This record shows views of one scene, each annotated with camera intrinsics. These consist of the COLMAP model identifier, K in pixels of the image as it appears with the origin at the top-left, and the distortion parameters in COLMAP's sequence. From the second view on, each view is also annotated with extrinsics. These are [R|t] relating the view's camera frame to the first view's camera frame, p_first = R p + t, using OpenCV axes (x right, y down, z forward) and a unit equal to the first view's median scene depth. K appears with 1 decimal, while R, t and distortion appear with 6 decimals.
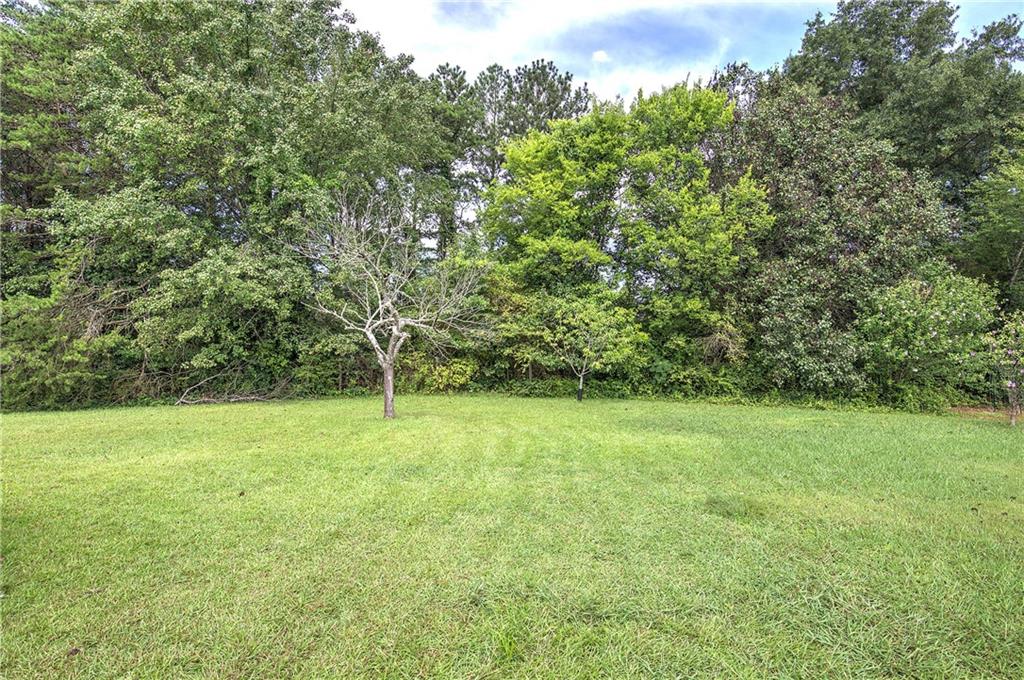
lens RADIAL K [[573.5, 0, 507.2], [0, 573.5, 334.9], [0, 0, 1]] dist [-0.000601, 0.000047]
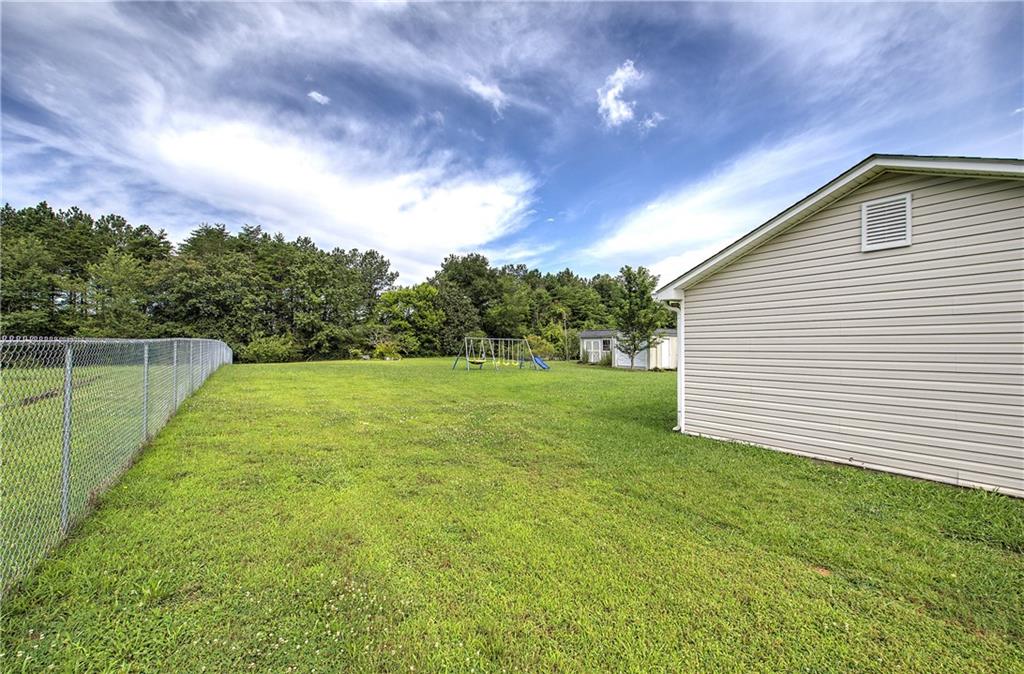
lens RADIAL K [[434.1, 0, 516.4], [0, 434.1, 334.4], [0, 0, 1]] dist [-0.006613, 0.000792]
pose [[0.827339, -0.002977, 0.561695, -1.004240], [0.013245, 0.999811, -0.014211, -0.009769], [-0.561546, 0.019197, 0.827223, -2.151253]]
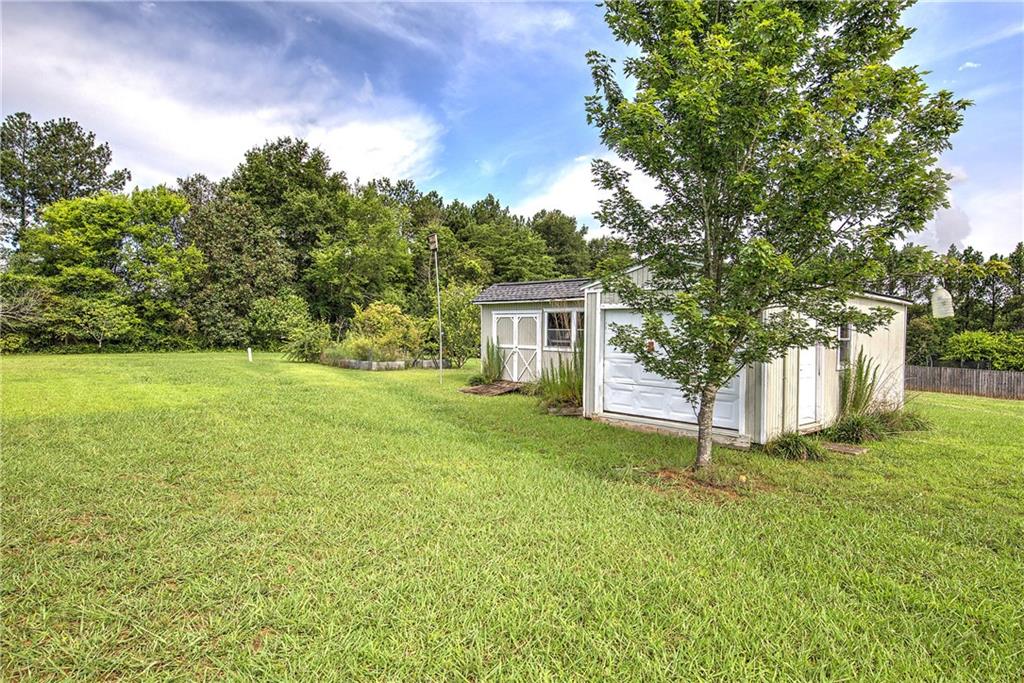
lens RADIAL K [[558.9, 0, 511.8], [0, 558.9, 346.8], [0, 0, 1]] dist [-0.008231, -0.003055]
pose [[0.746681, -0.029231, 0.664539, -0.075491], [-0.000695, 0.998999, 0.044724, 0.006884], [-0.665181, -0.033856, 0.745914, -1.236624]]
